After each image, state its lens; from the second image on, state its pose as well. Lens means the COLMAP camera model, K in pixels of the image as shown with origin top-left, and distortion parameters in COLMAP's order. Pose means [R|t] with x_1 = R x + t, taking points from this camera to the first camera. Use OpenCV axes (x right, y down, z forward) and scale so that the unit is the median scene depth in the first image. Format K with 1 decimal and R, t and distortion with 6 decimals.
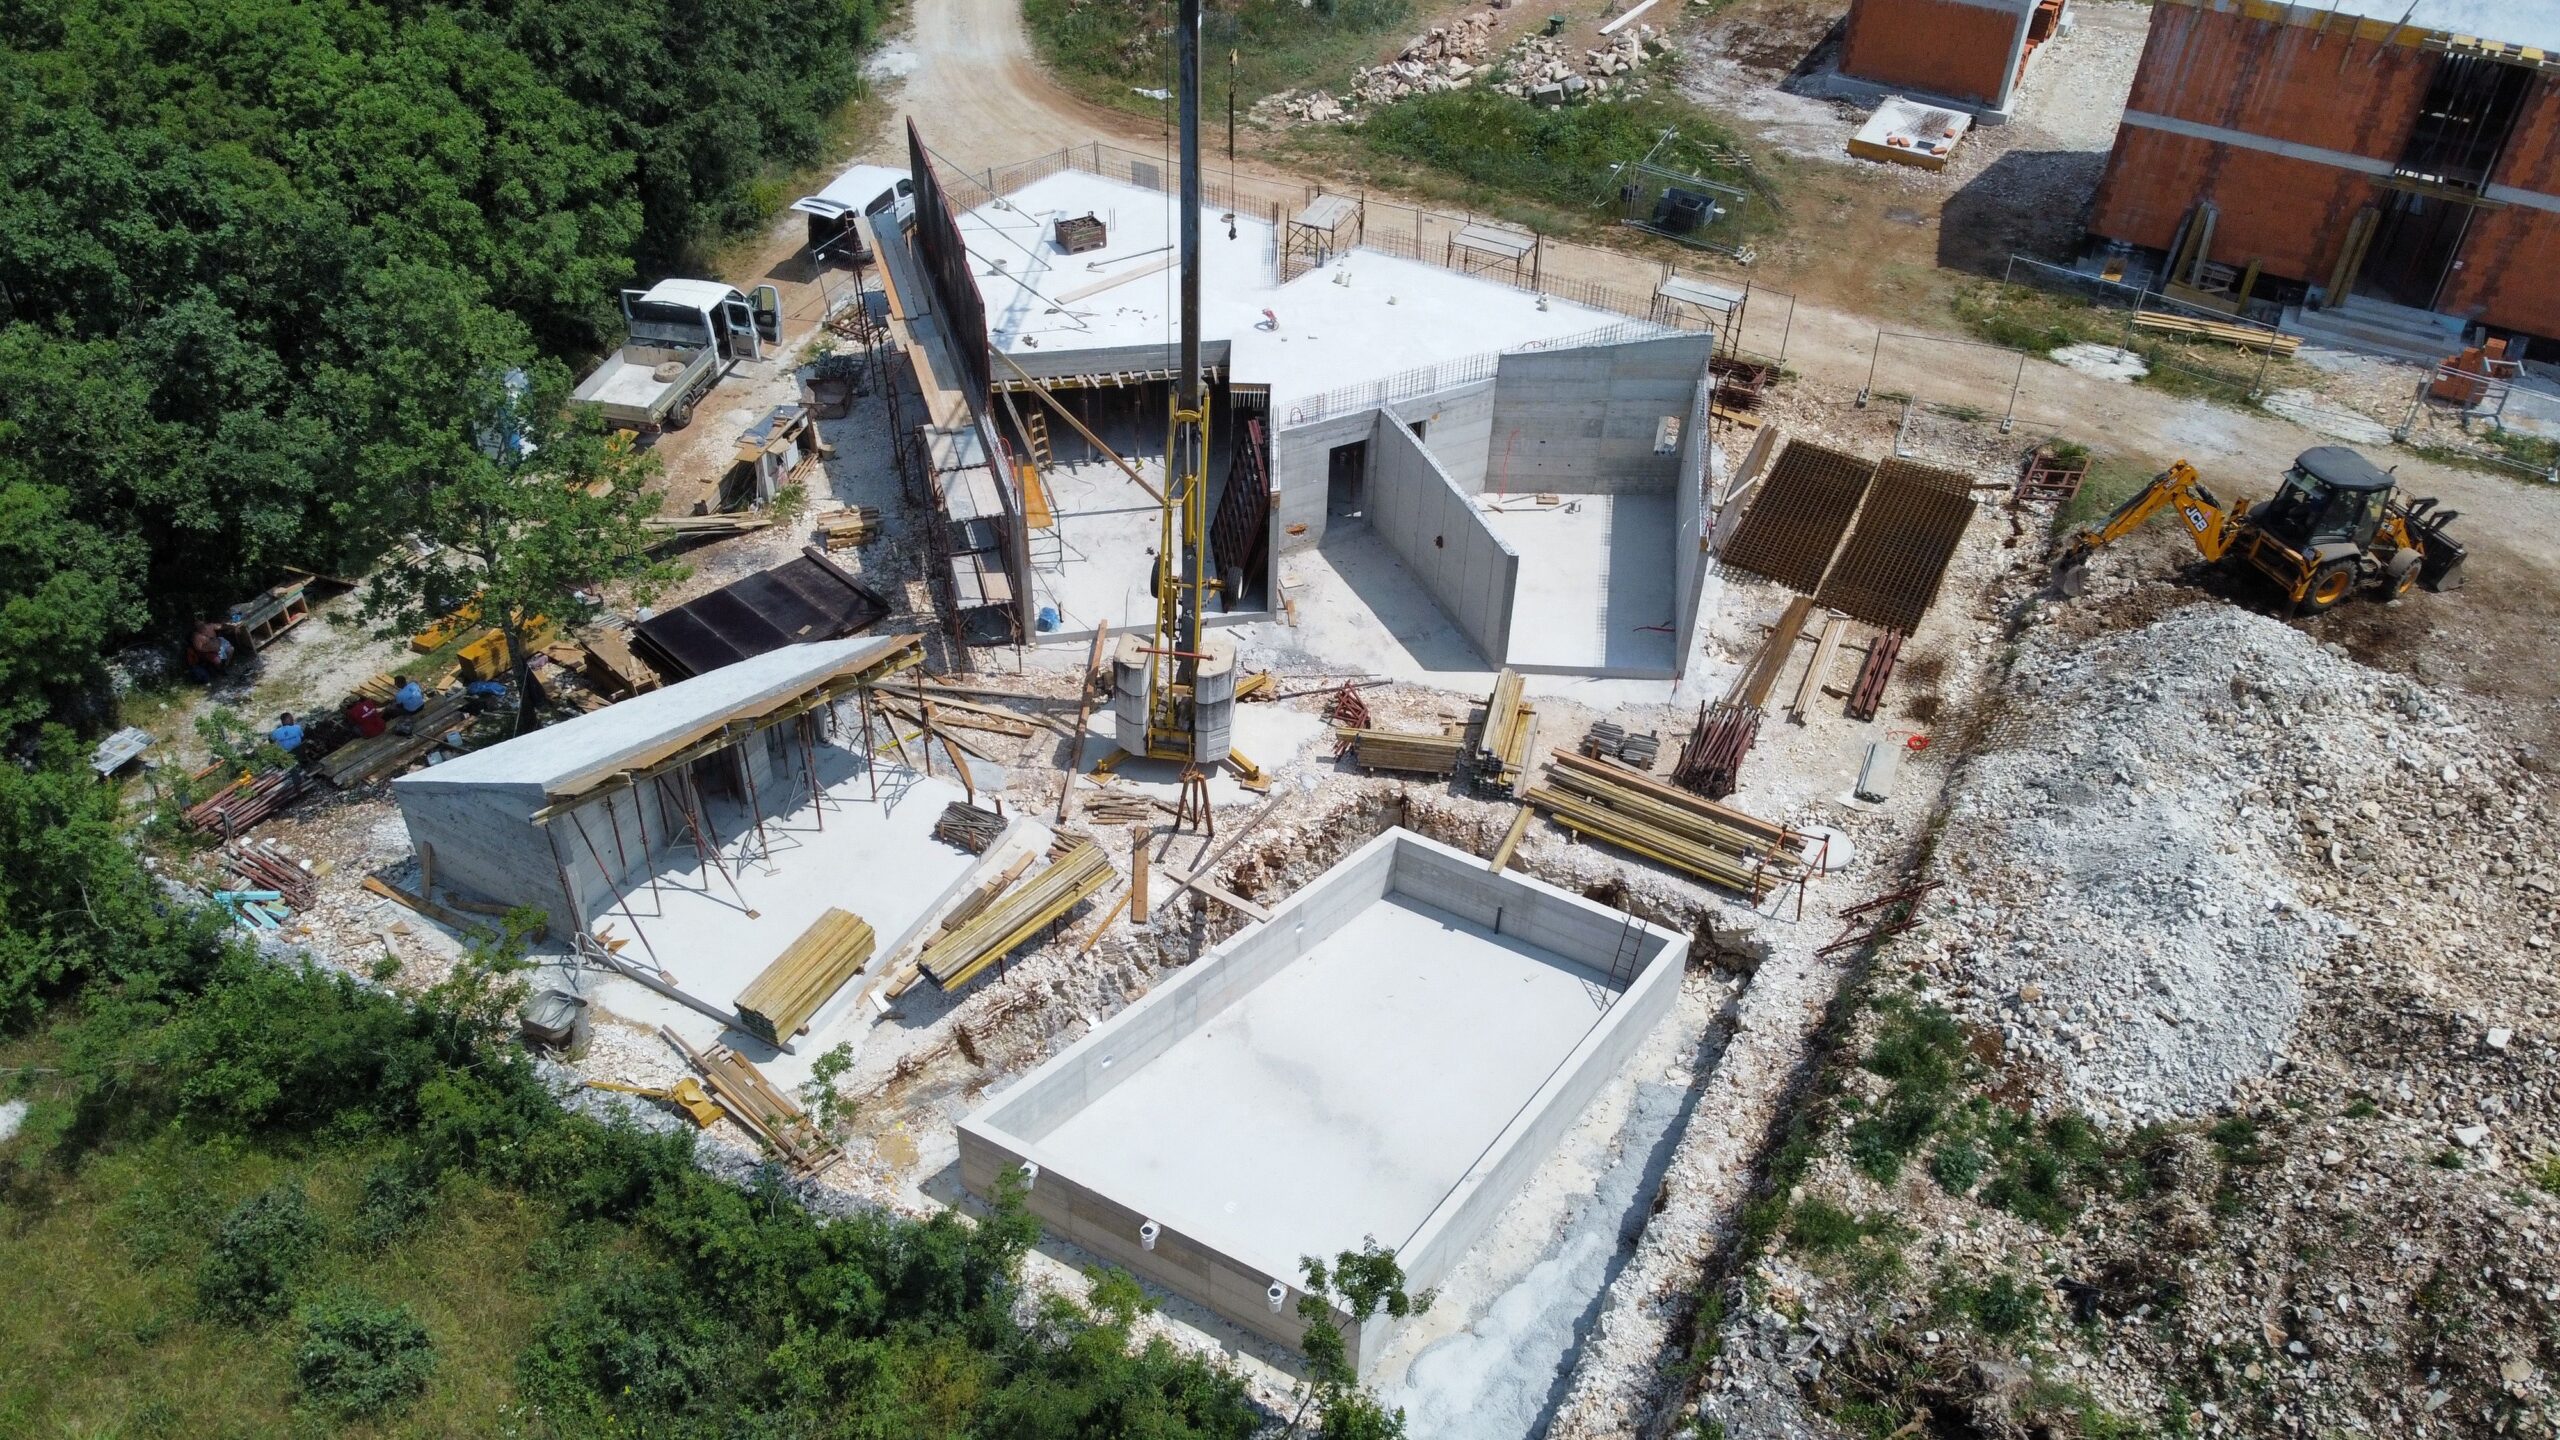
lens RADIAL K [[1942.0, 0, 1280.0], [0, 1942.0, 720.0], [0, 0, 1]] dist [0.001349, -0.004888]
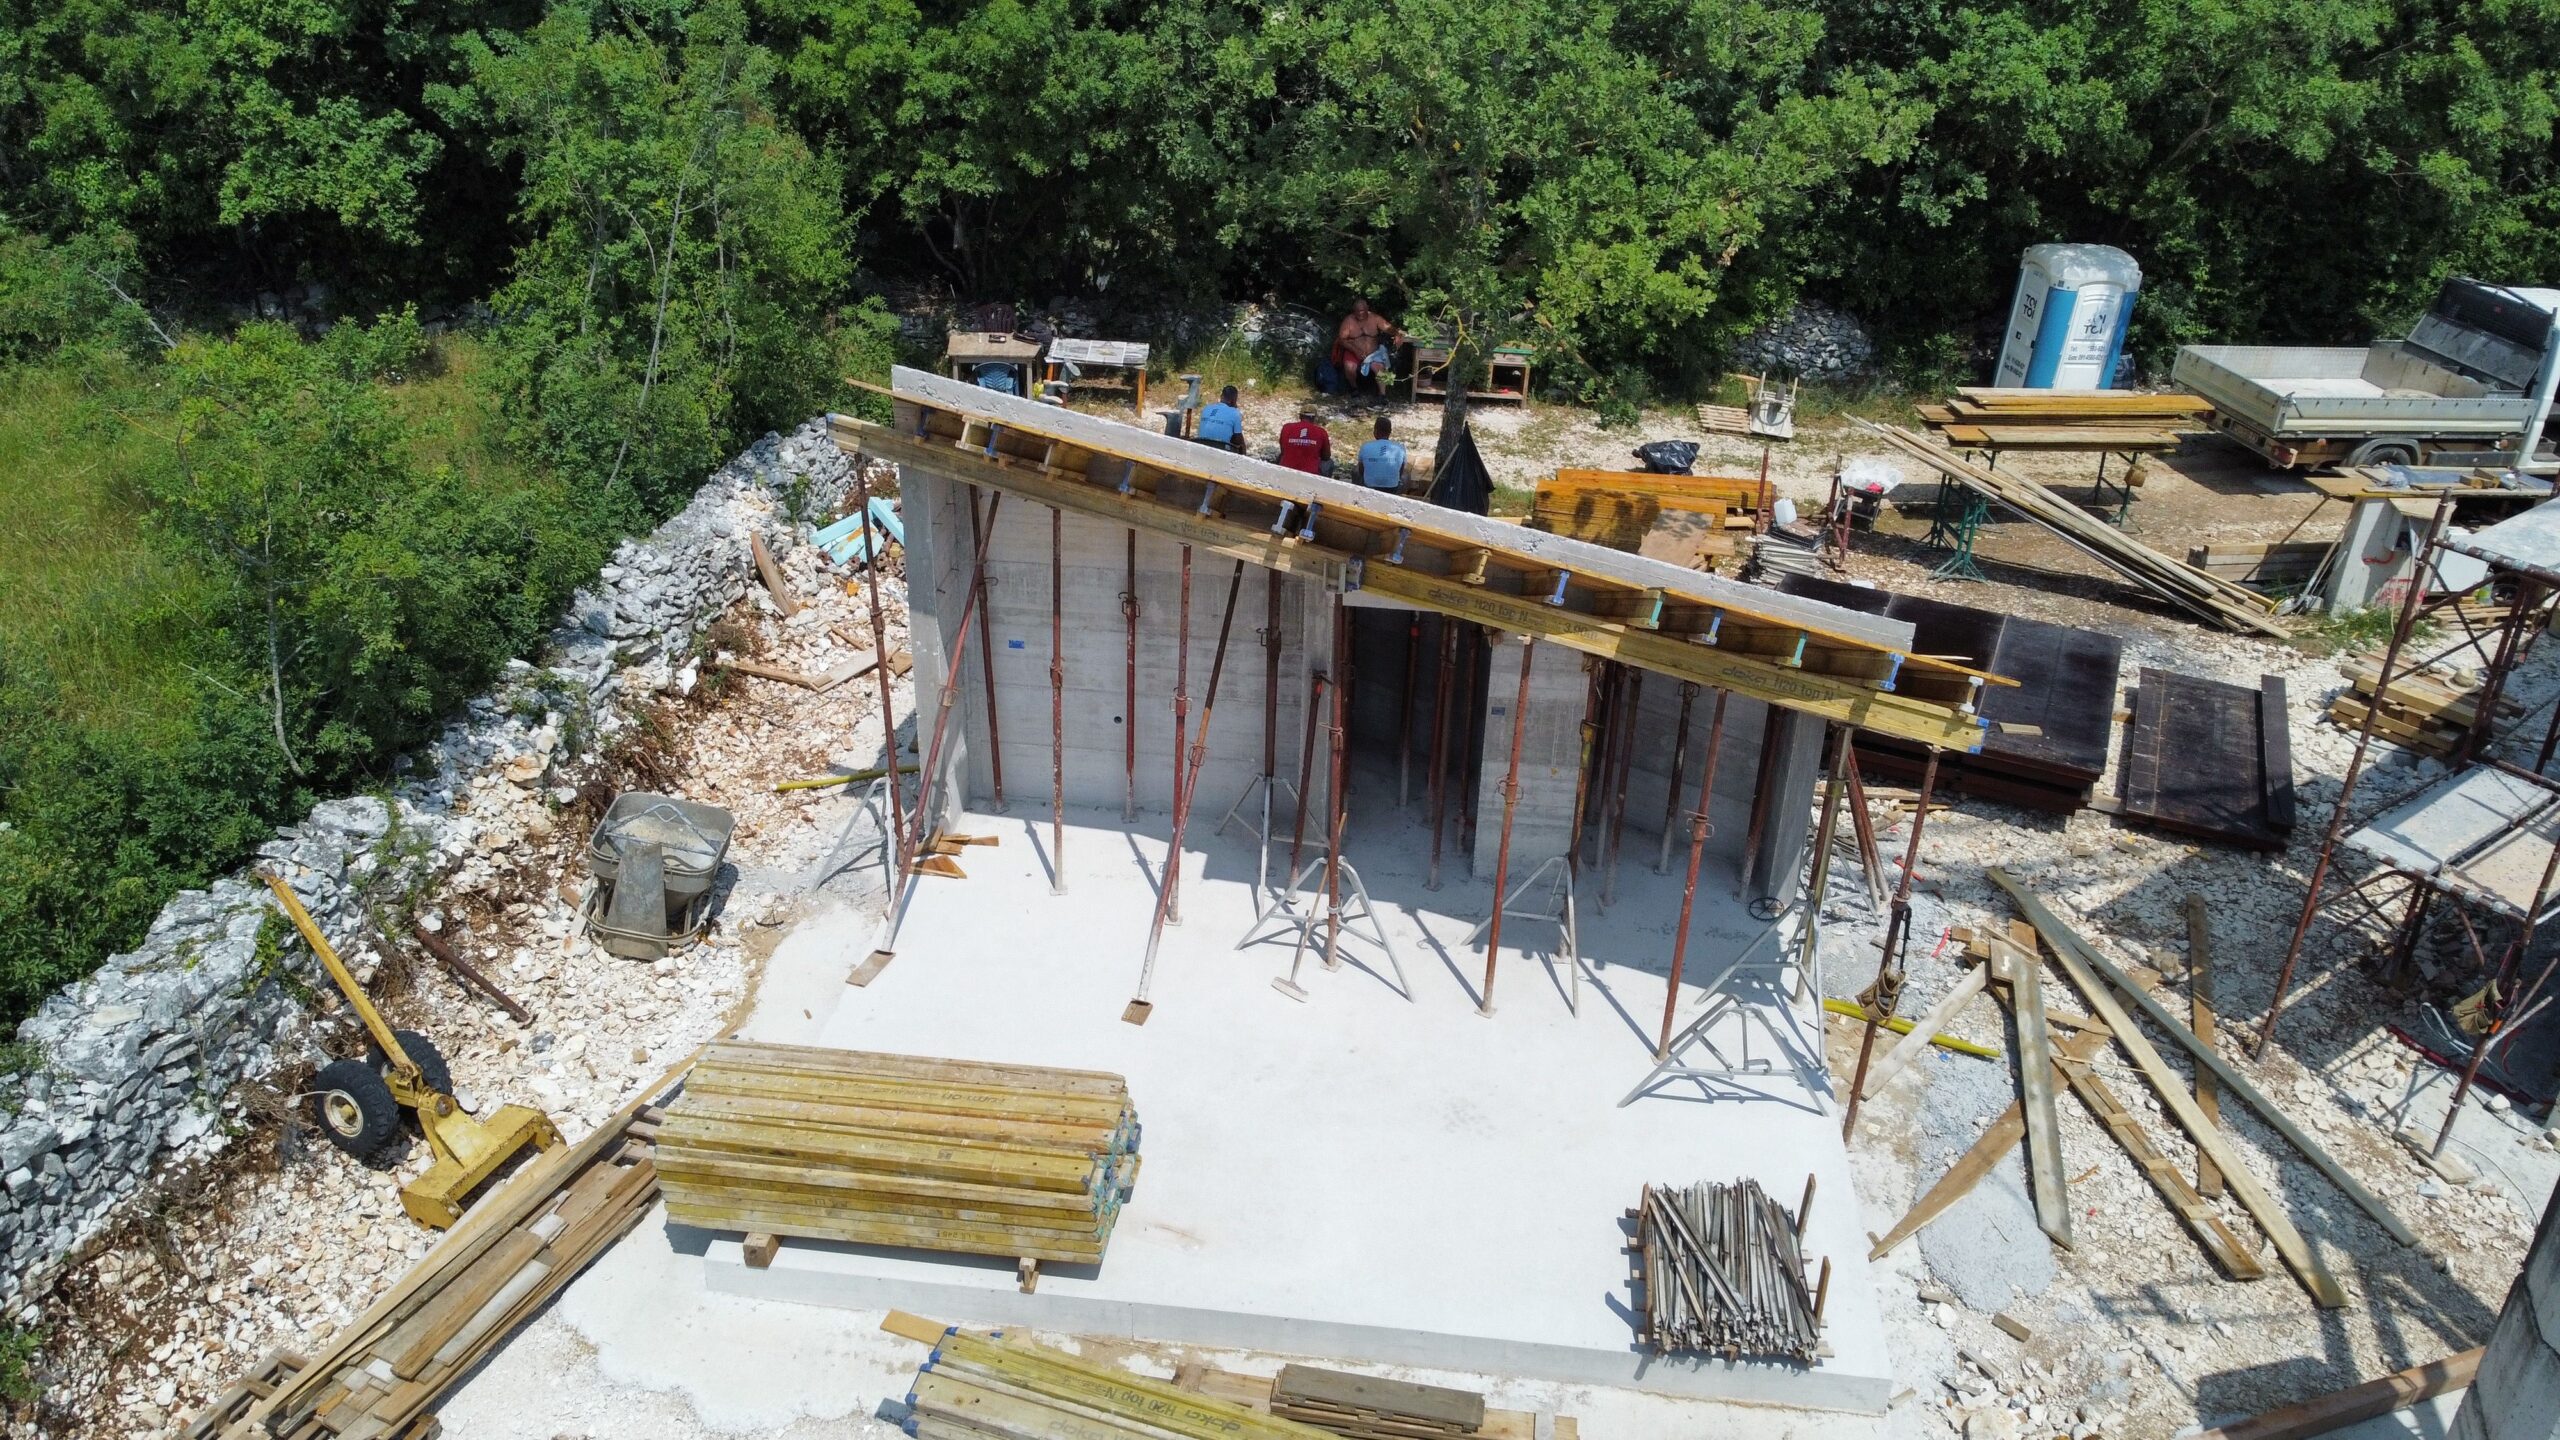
lens RADIAL K [[1902.3, 0, 1280.0], [0, 1902.3, 720.0], [0, 0, 1]] dist [-0.009347, -0.000061]
pose [[0.377553, 0.428359, -0.820952, 0.017868], [-0.596980, 0.790327, 0.137831, -0.011021], [0.707862, 0.438054, 0.554112, 0.669689]]
